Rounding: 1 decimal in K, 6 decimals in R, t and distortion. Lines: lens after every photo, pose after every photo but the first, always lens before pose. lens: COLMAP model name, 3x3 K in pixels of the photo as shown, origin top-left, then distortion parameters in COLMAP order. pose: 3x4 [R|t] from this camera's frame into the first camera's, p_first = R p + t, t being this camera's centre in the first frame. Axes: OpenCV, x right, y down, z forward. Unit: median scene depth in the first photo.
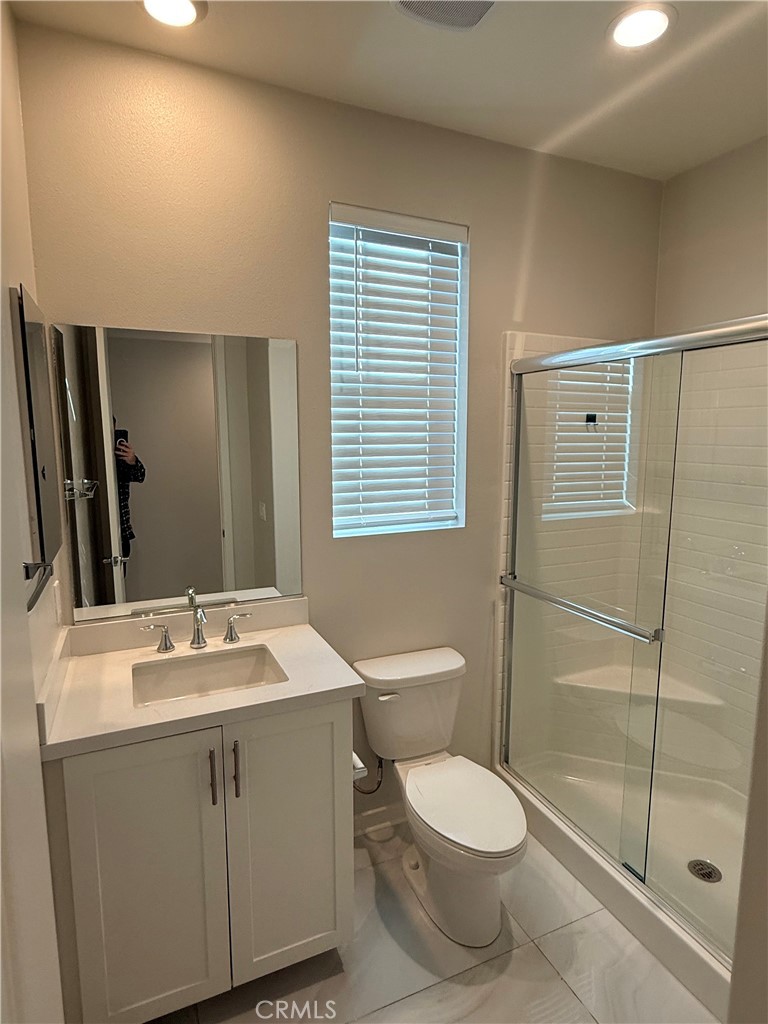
lens RADIAL K [[572.3, 0, 383.0], [0, 572.3, 510.6], [0, 0, 1]] dist [0.002464, 0.000512]
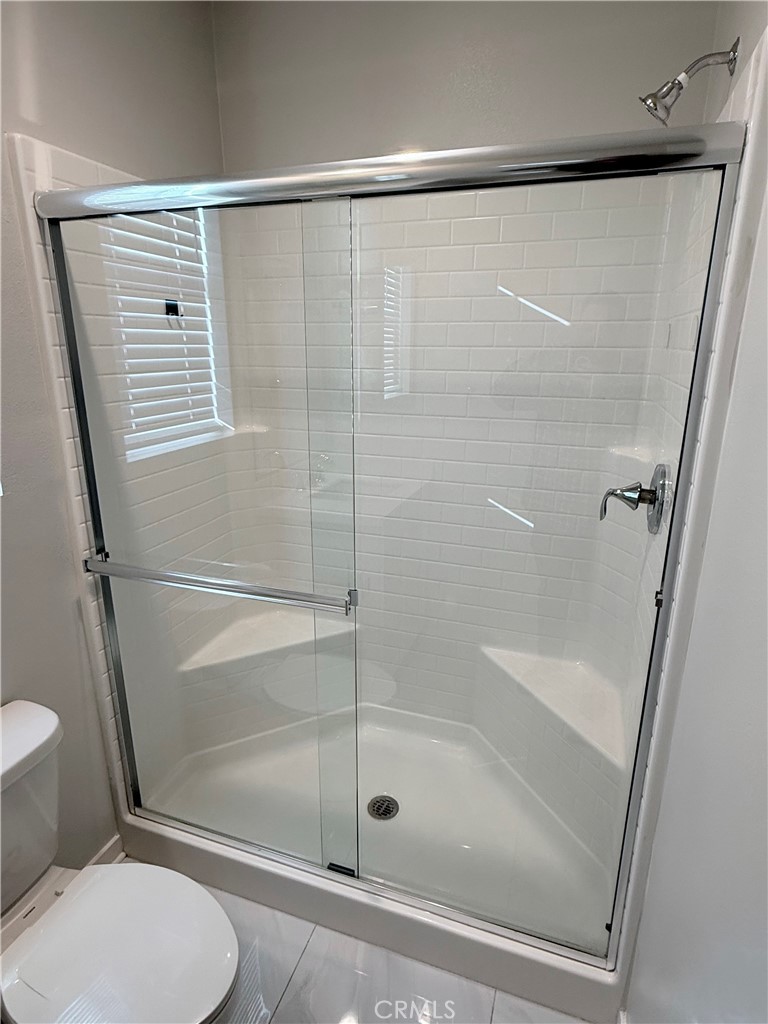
lens RADIAL K [[572.3, 0, 384.2], [0, 572.3, 508.0], [0, 0, 1]] dist [0.002464, 0.000512]
pose [[0.686901, -0.204730, 0.697318, 0.003637], [0.099849, 0.976988, 0.188482, -0.029250], [-0.719859, -0.059842, 0.691536, 0.333256]]
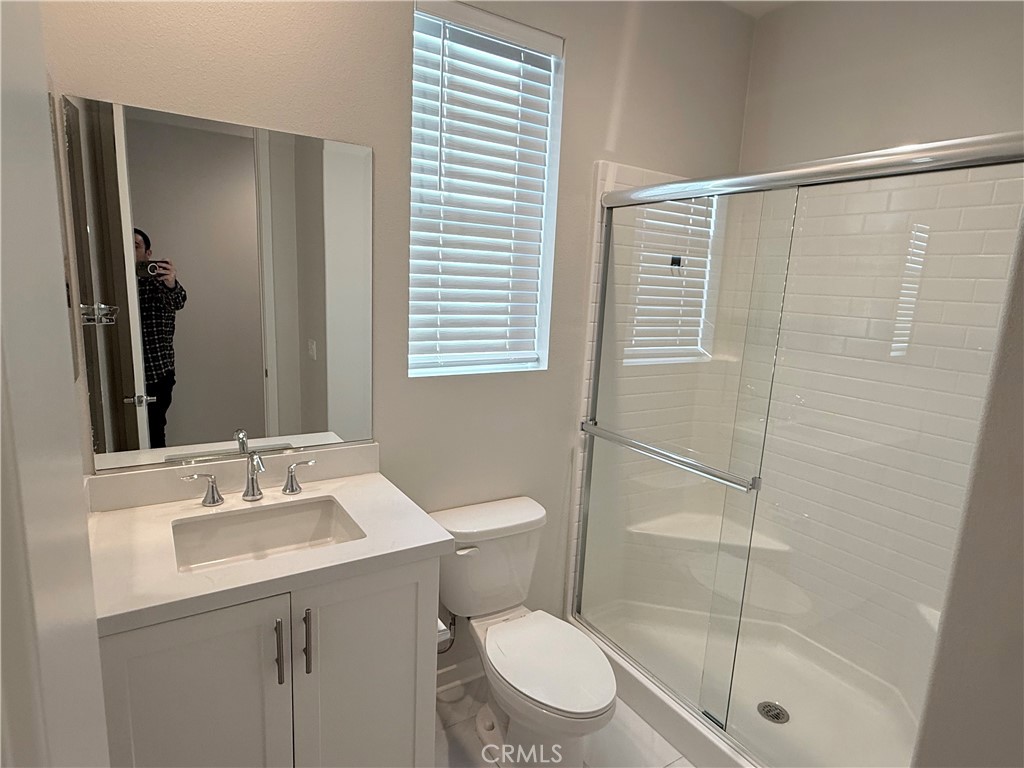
lens RADIAL K [[572.3, 0, 505.9], [0, 572.3, 385.4], [0, 0, 1]] dist [0.002464, 0.000512]
pose [[0.989453, 0.019835, 0.143493, -0.058481], [-0.026466, 0.998661, 0.044444, 0.014704], [-0.142419, -0.047773, 0.988653, 0.081176]]
